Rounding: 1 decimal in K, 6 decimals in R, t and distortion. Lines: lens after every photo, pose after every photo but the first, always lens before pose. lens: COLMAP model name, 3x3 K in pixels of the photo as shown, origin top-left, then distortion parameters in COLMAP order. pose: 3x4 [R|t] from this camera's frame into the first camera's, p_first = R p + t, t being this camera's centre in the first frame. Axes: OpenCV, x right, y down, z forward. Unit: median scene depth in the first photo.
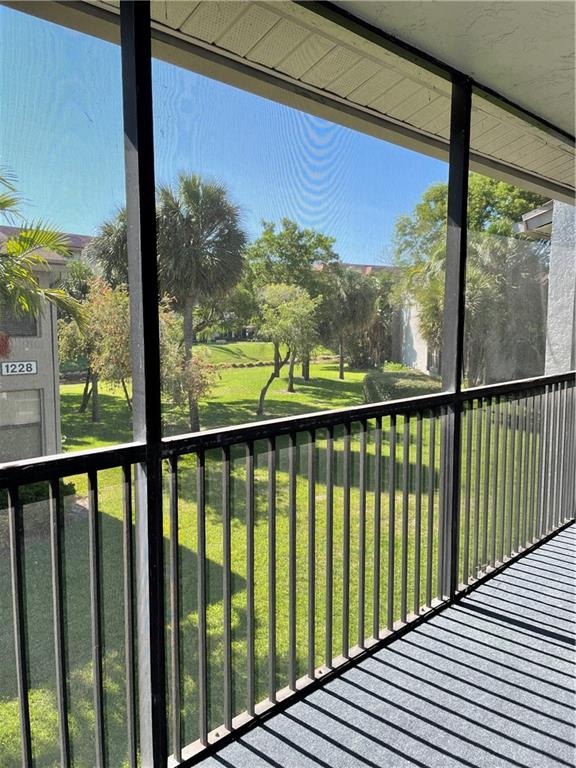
lens RADIAL K [[572.4, 0, 291.2], [0, 572.4, 382.2], [0, 0, 1]] dist [0.110515, -0.158280]
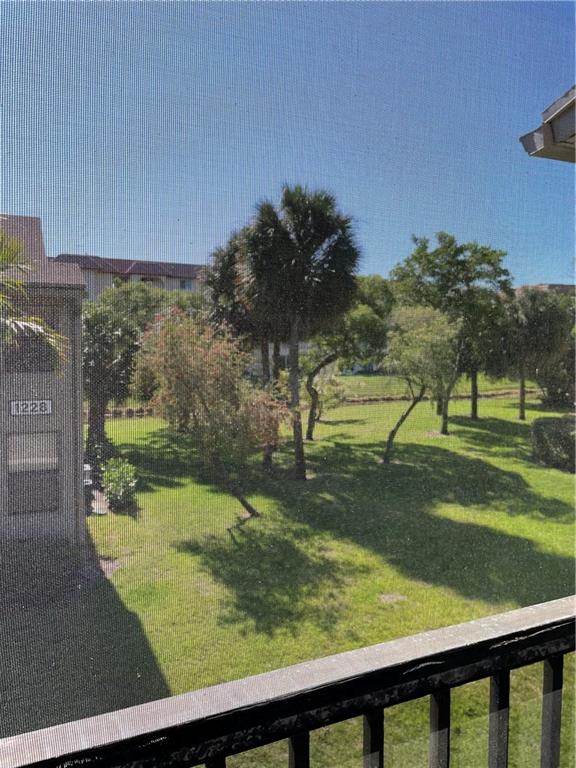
lens RADIAL K [[572.4, 0, 291.2], [0, 572.4, 382.2], [0, 0, 1]] dist [0.110515, -0.158280]
pose [[0.939843, 0.017652, -0.341150, 0.090709], [-0.034550, 0.998455, -0.043521, -0.017548], [0.339855, 0.052690, 0.939001, 0.145445]]
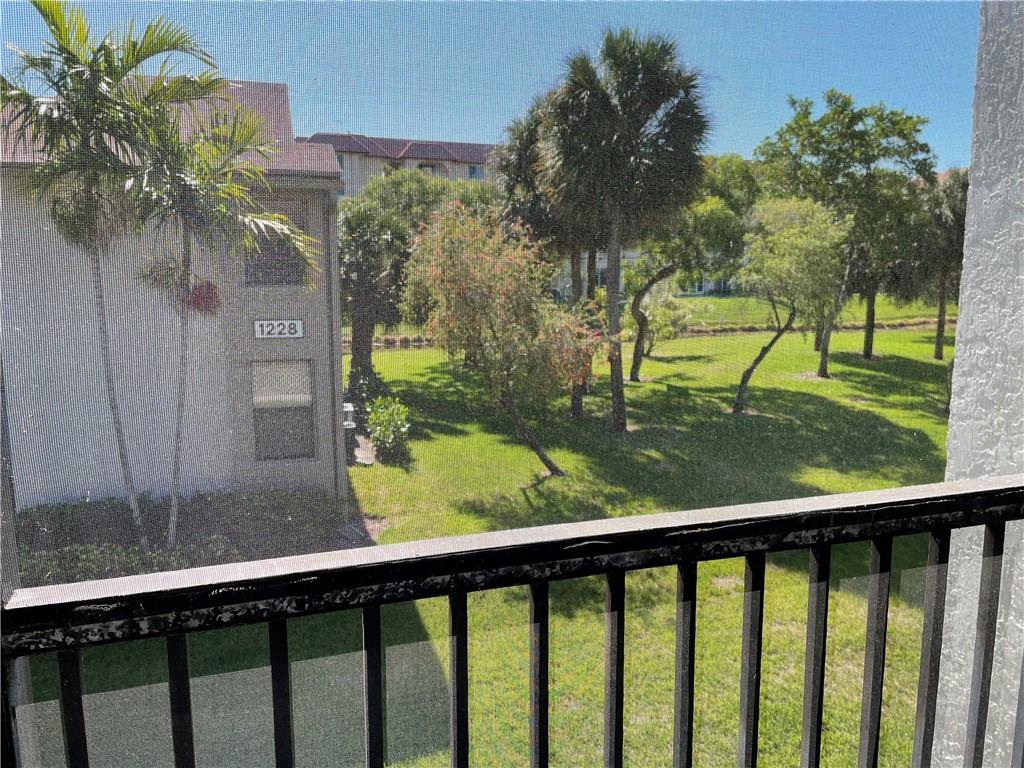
lens RADIAL K [[763.2, 0, 529.8], [0, 763.2, 378.1], [0, 0, 1]] dist [0.110515, -0.158280]
pose [[0.894225, 0.068962, -0.442274, 0.101964], [-0.049336, 0.997226, 0.055741, -0.014850], [0.444891, -0.028025, 0.895146, 0.140060]]
